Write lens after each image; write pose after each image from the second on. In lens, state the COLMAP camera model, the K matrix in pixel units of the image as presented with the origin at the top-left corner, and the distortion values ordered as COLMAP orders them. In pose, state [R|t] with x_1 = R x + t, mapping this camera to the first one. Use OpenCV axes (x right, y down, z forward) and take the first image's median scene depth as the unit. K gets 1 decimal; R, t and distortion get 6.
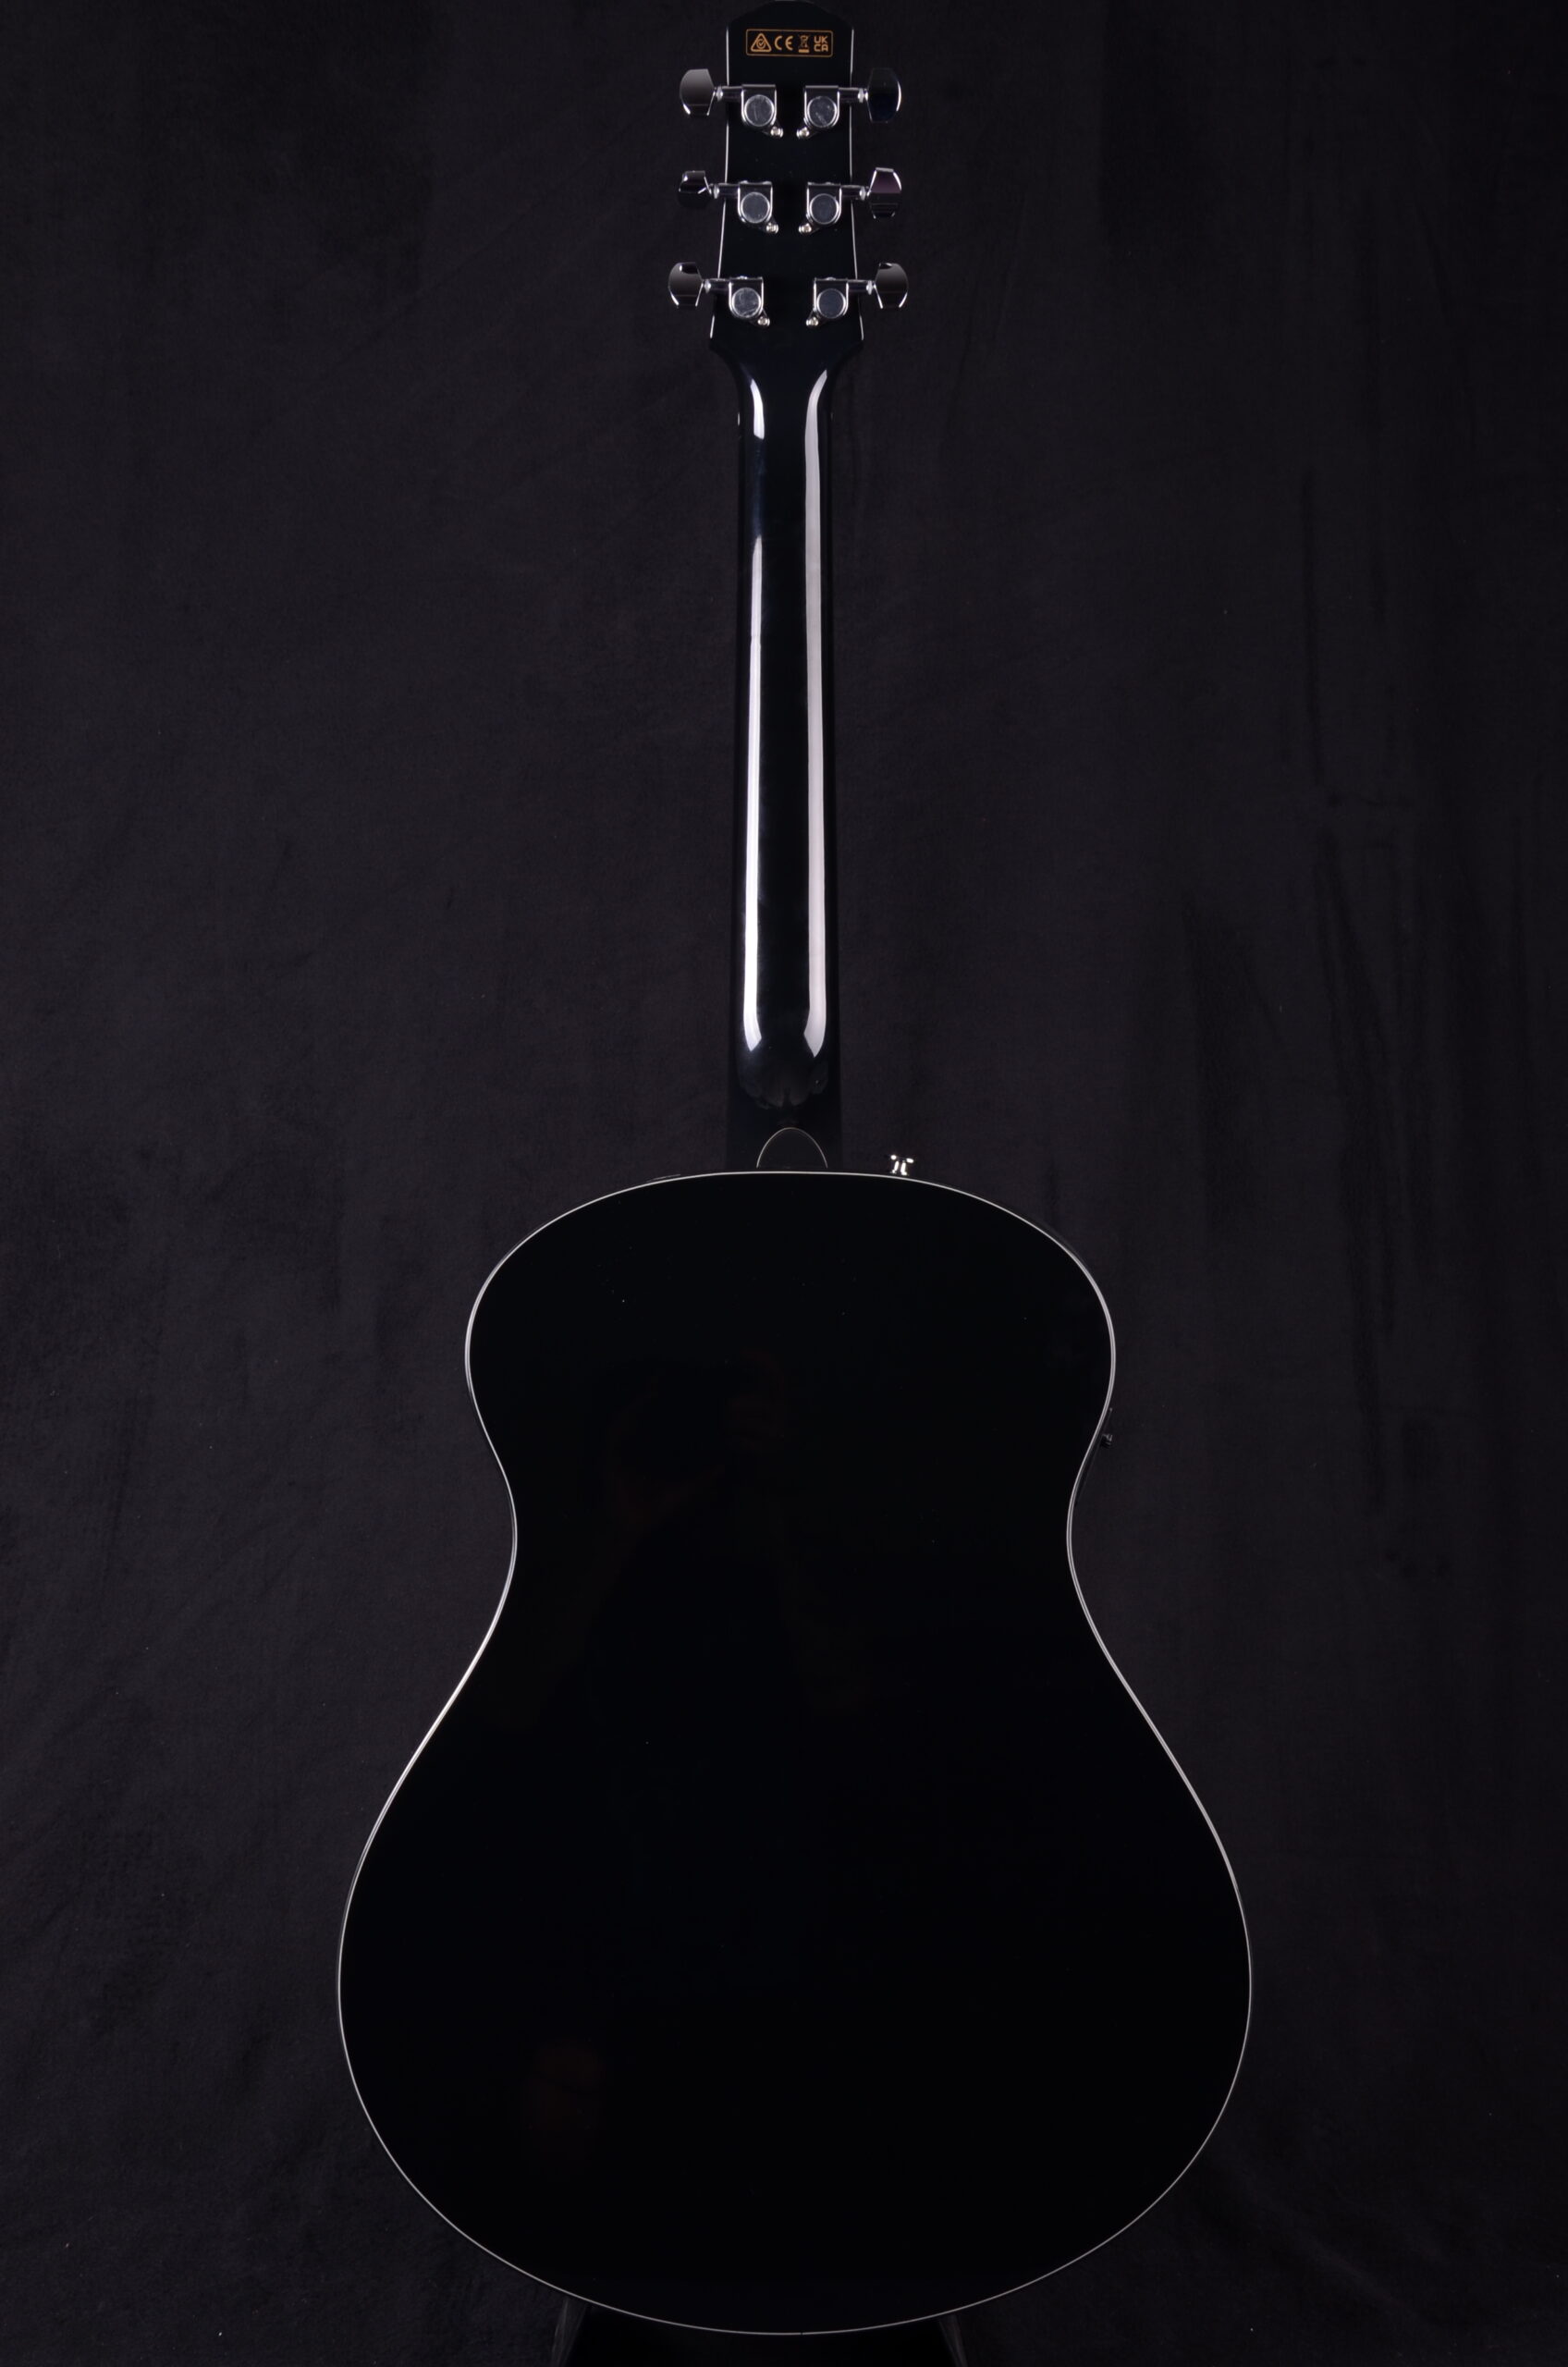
lens RADIAL K [[2965.4, 0, 781.0], [0, 2965.4, 1190.8], [0, 0, 1]] dist [0.006164, 0.490367]
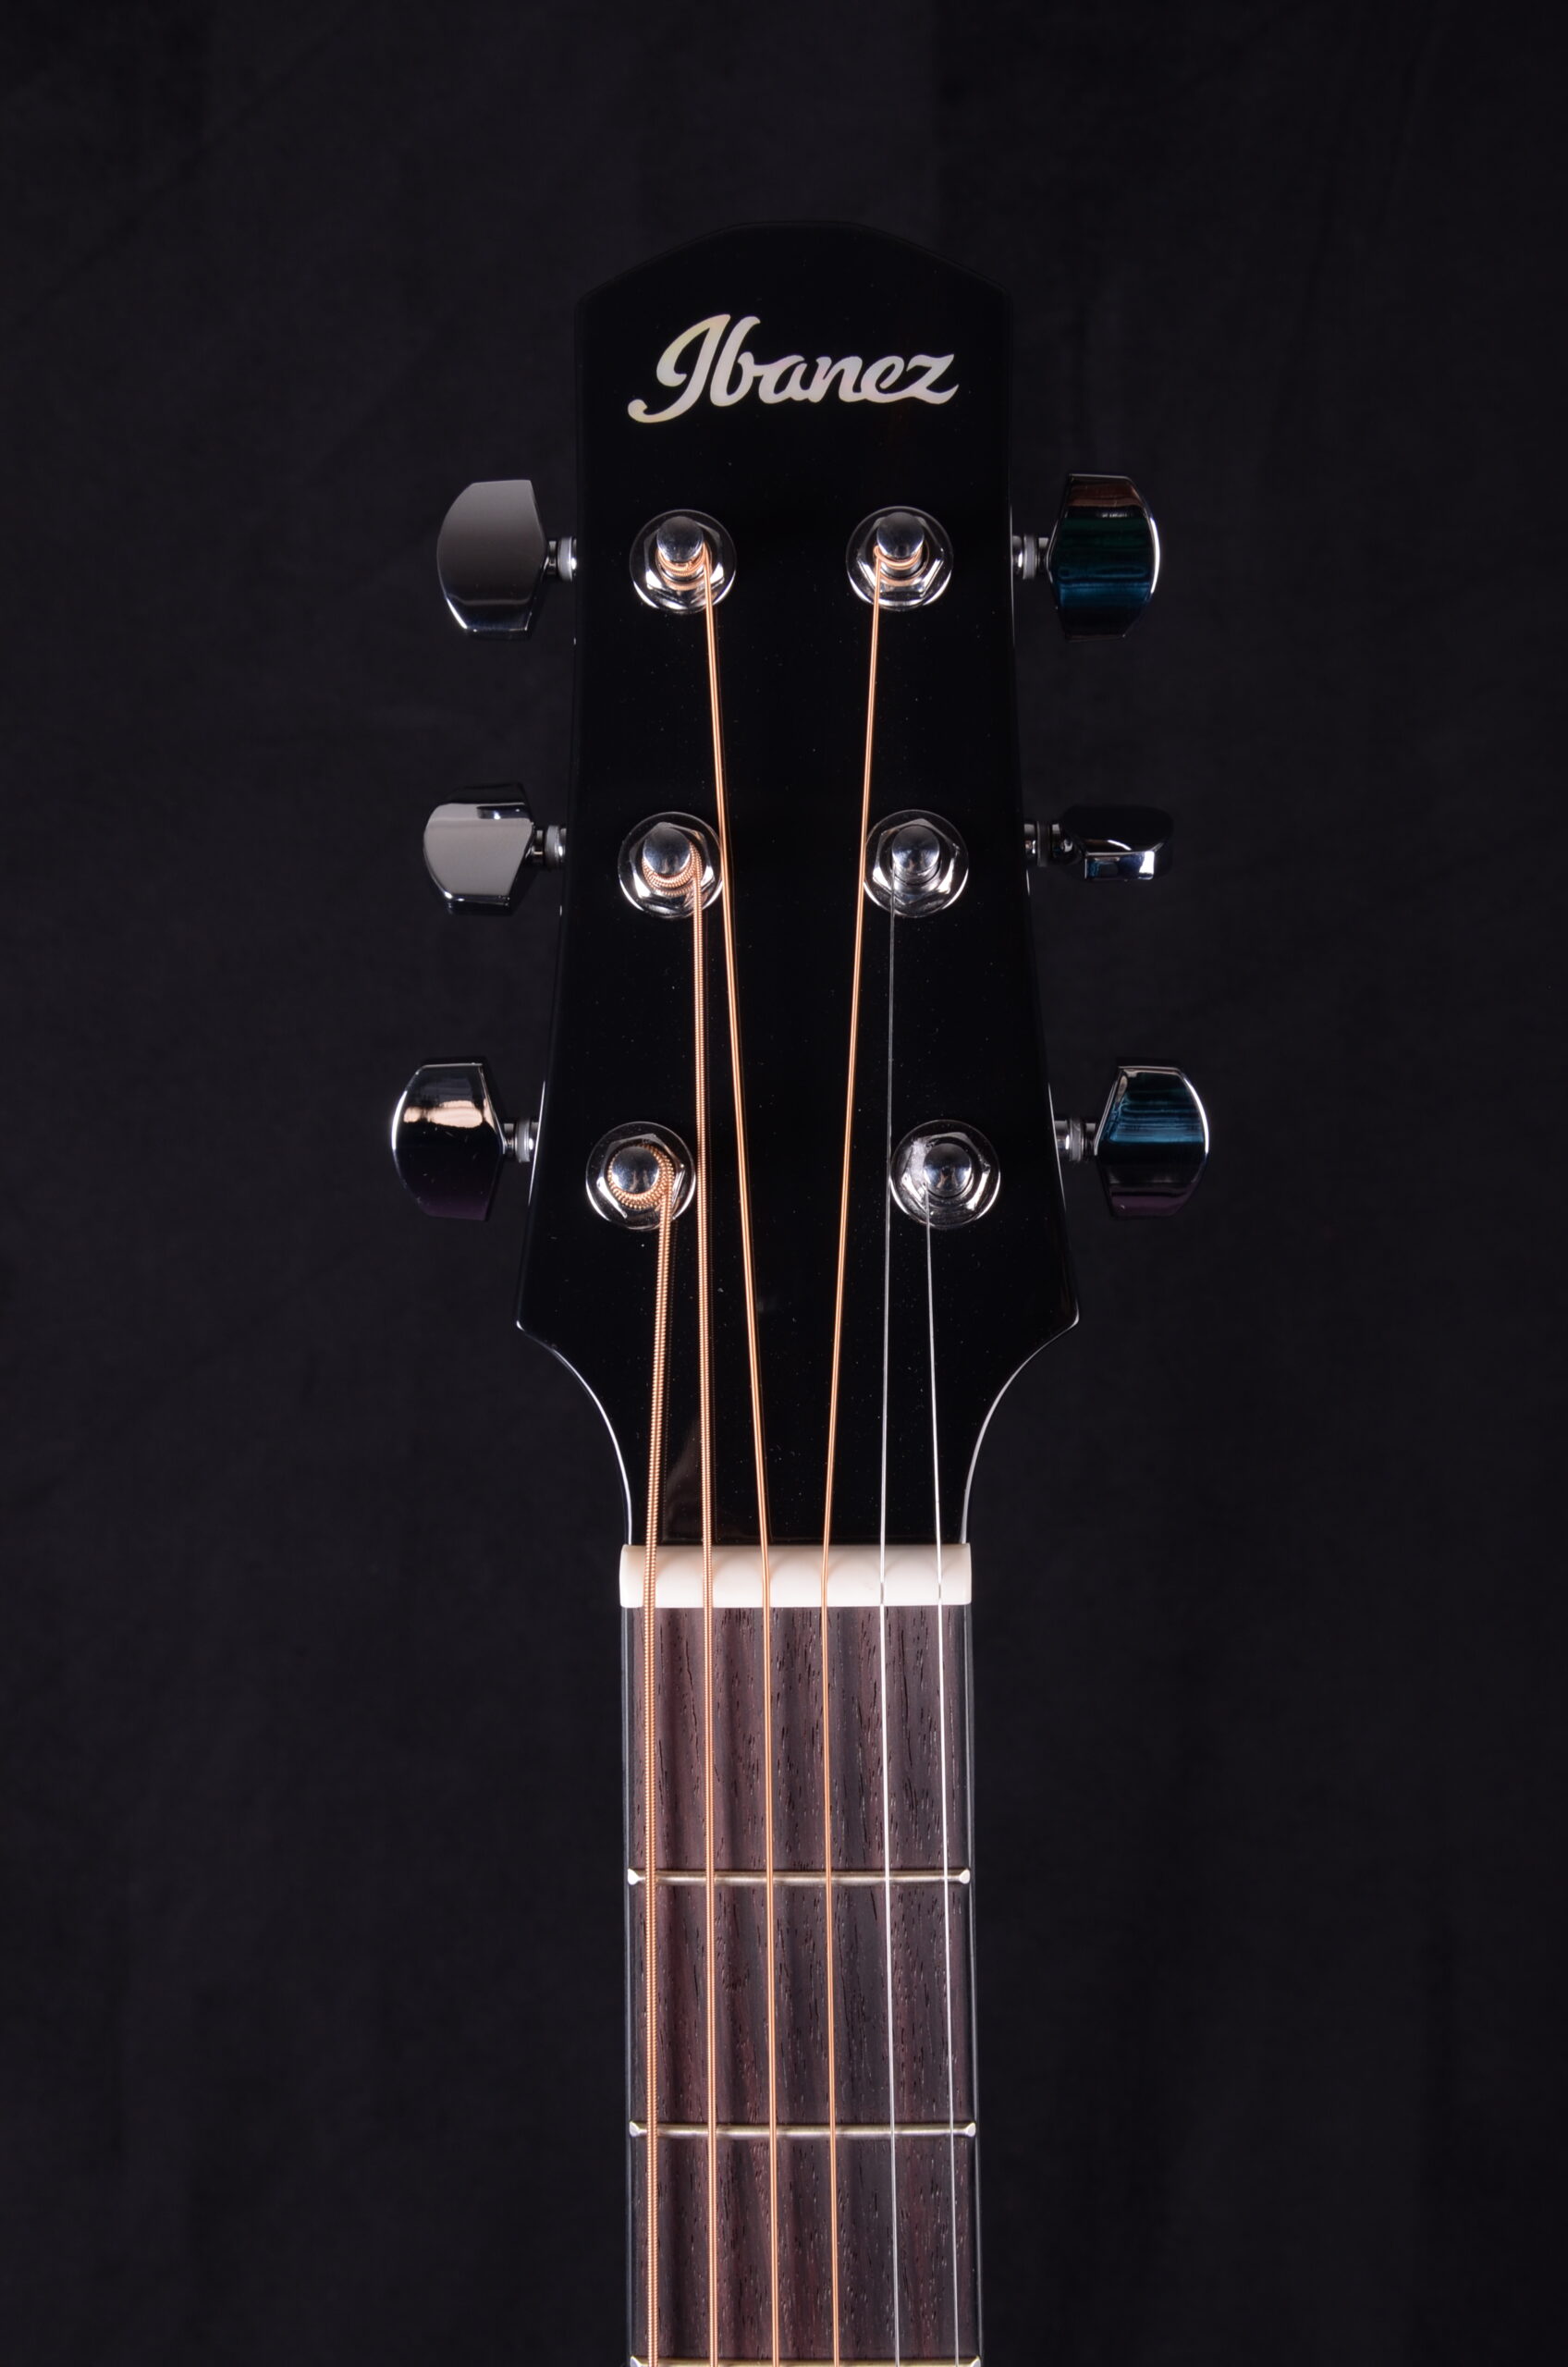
lens RADIAL K [[2791.0, 0, 788.4], [0, 2791.0, 1191.9], [0, 0, 1]] dist [-0.018378, 0.334609]
pose [[0.997956, 0.006403, -0.063581, 0.006864], [0.009426, 0.969335, 0.245562, -0.293686], [0.063203, -0.245660, 0.967293, 0.614512]]
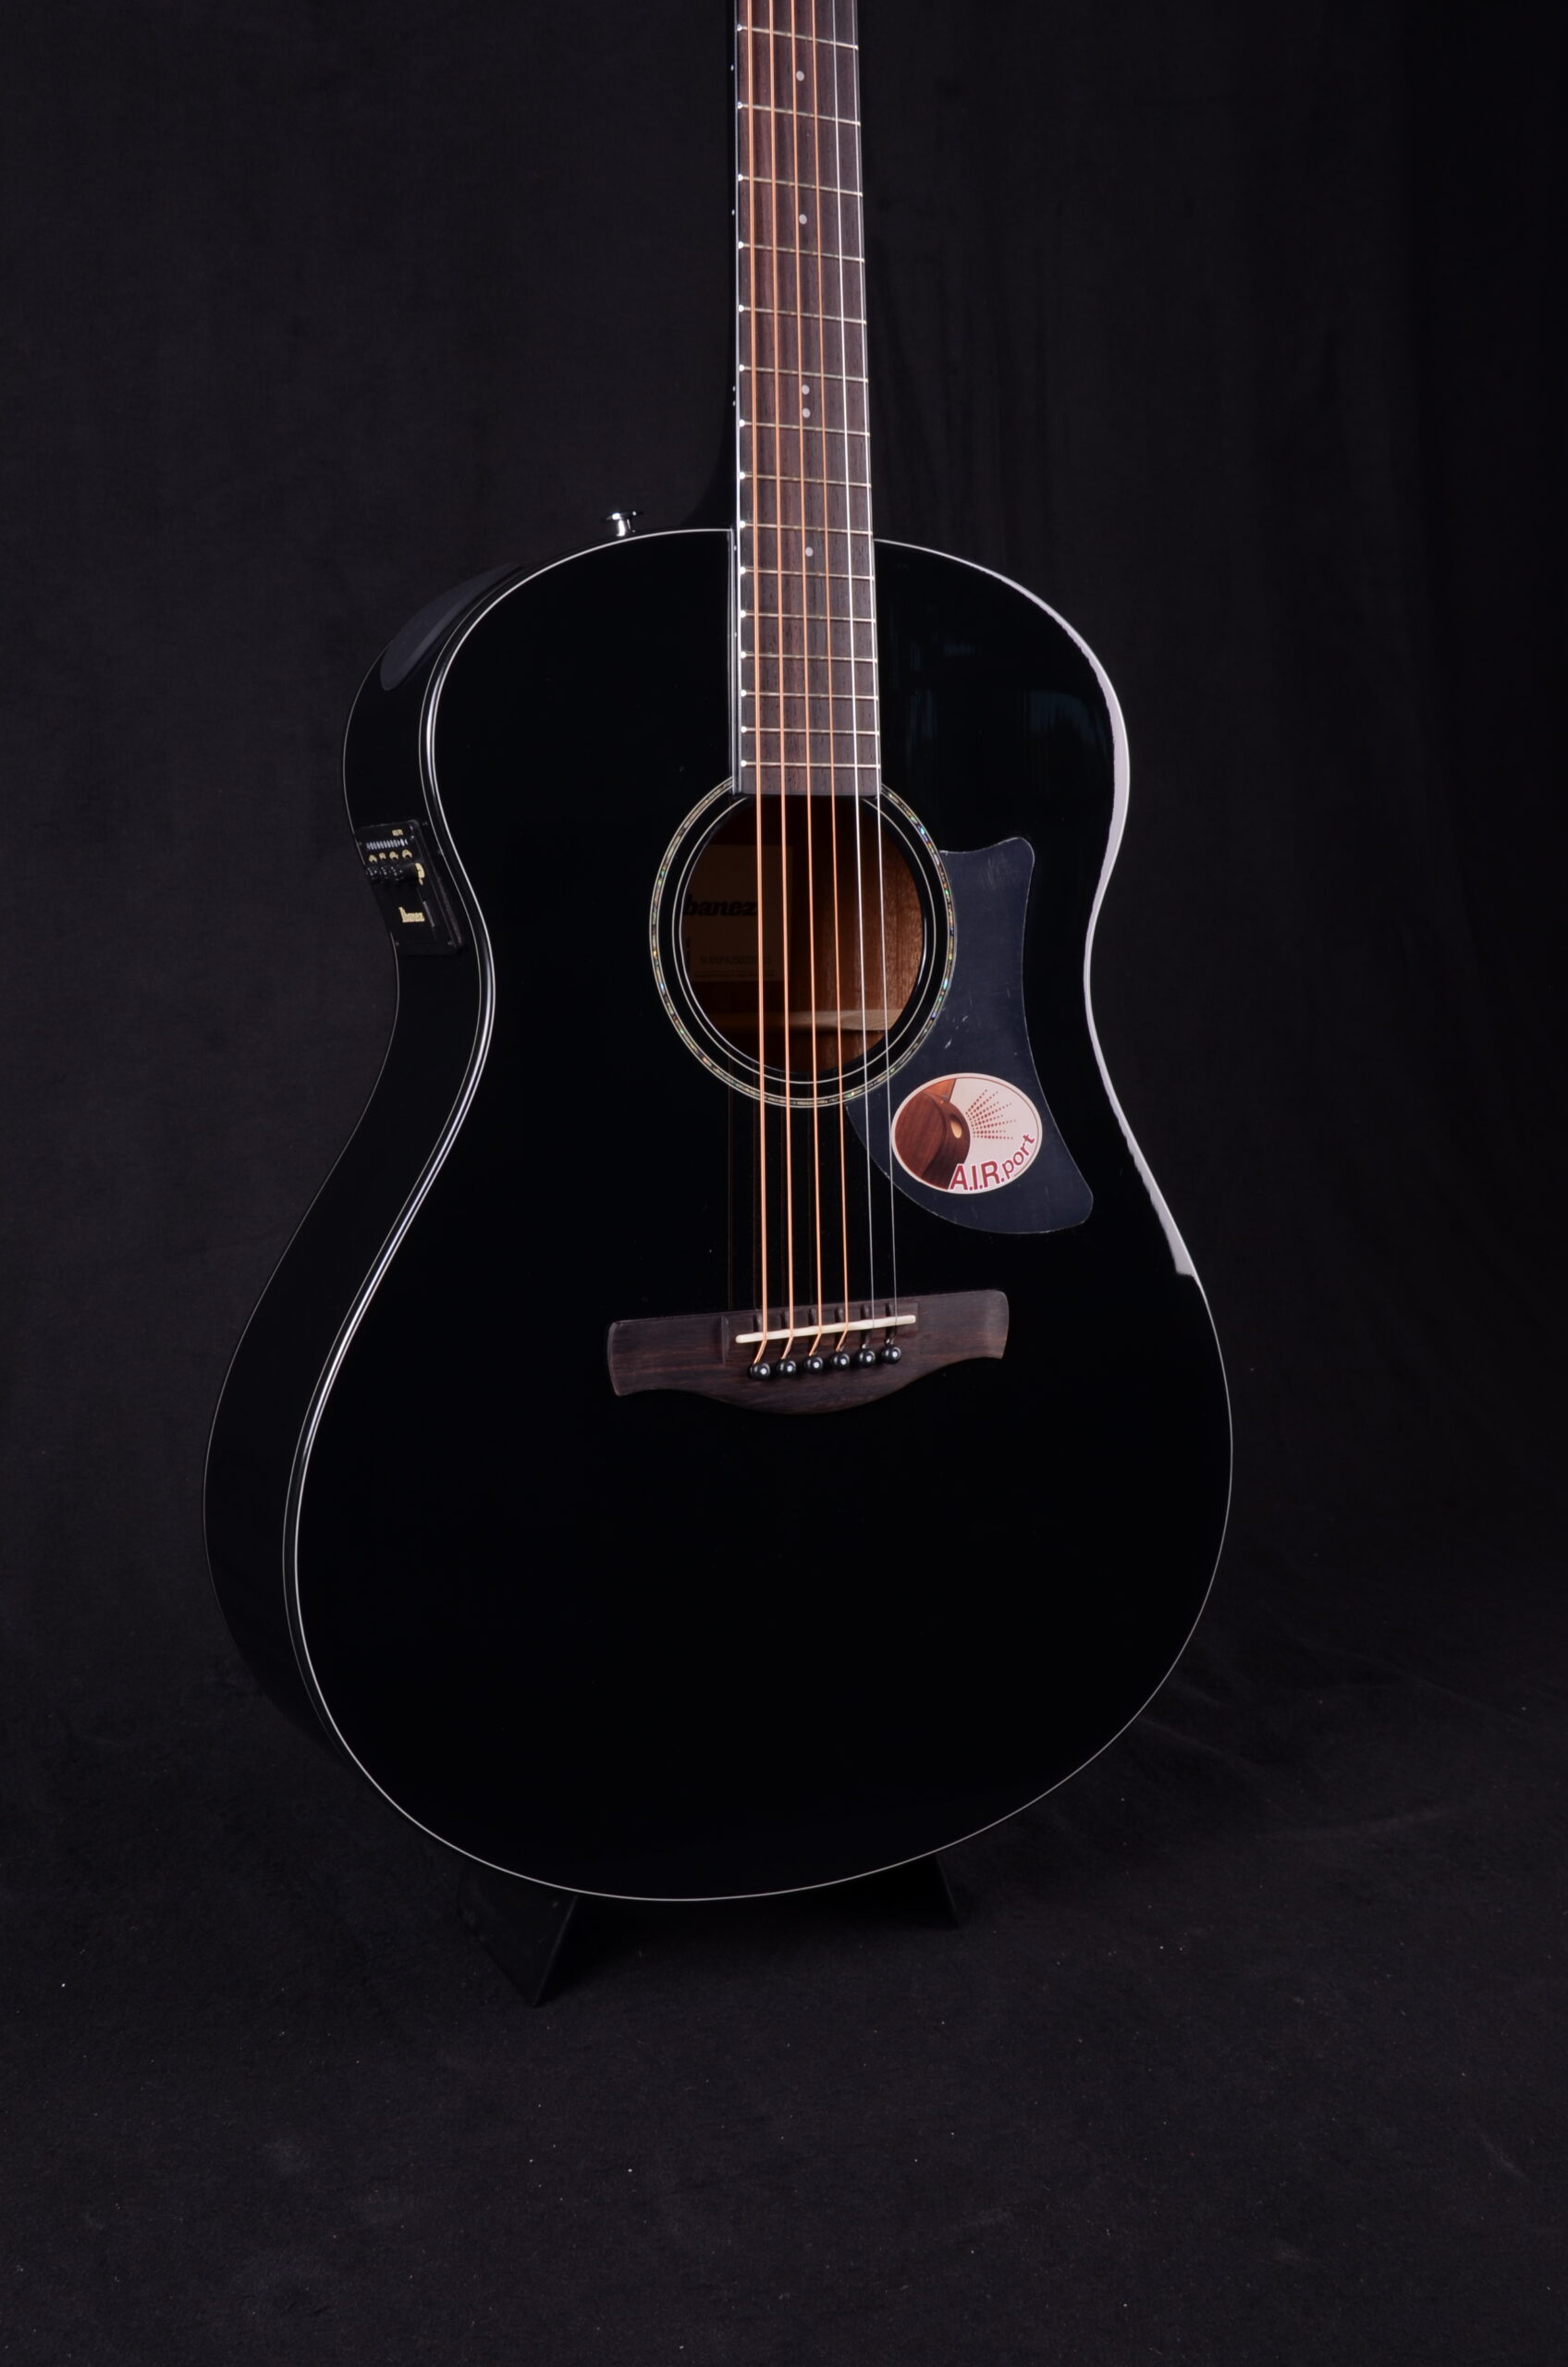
lens RADIAL K [[2680.5, 0, 784.3], [0, 2680.5, 1195.4], [0, 0, 1]] dist [-0.006294, 0.294621]
pose [[0.896317, -0.041529, 0.441466, -0.262382], [-0.038292, 0.984636, 0.170369, 0.035676], [-0.441758, -0.169609, 0.880955, 0.264752]]
